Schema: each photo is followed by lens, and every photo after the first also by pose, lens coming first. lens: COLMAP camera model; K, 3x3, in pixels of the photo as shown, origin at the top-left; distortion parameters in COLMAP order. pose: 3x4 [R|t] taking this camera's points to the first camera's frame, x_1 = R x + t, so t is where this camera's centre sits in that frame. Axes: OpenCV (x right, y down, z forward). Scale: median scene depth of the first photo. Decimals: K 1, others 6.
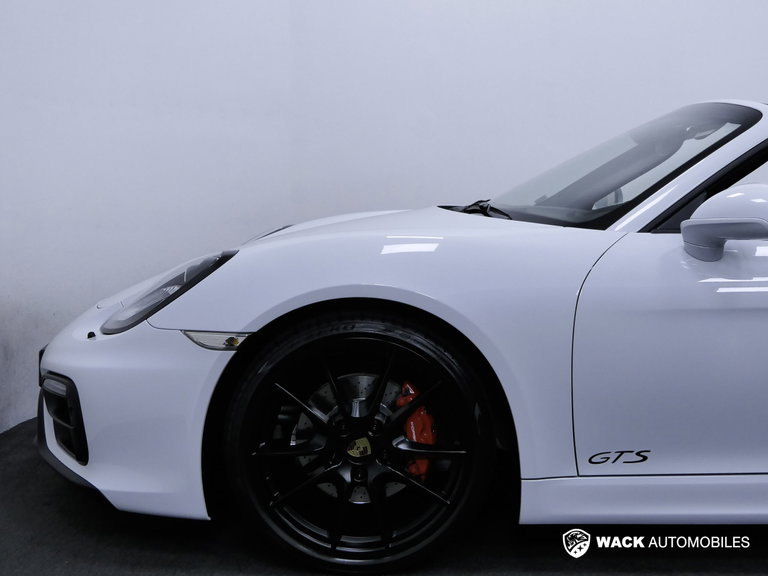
lens RADIAL K [[865.2, 0, 391.7], [0, 865.2, 290.3], [0, 0, 1]] dist [-0.020066, 0.000000]
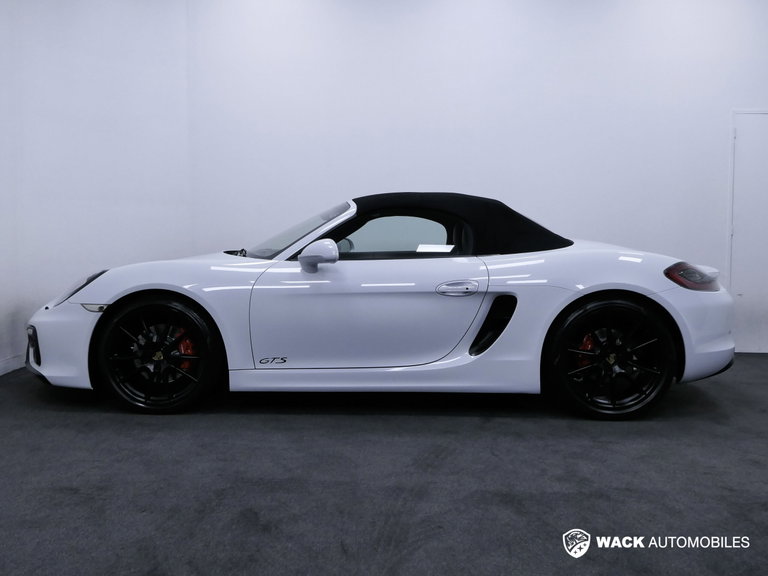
lens RADIAL K [[642.7, 0, 383.7], [0, 642.7, 274.6], [0, 0, 1]] dist [-0.017772, -0.008764]
pose [[0.999976, -0.002083, -0.006615, 0.566292], [0.001585, 0.997223, -0.074458, 0.095801], [0.006752, 0.074446, 0.997202, -0.684634]]
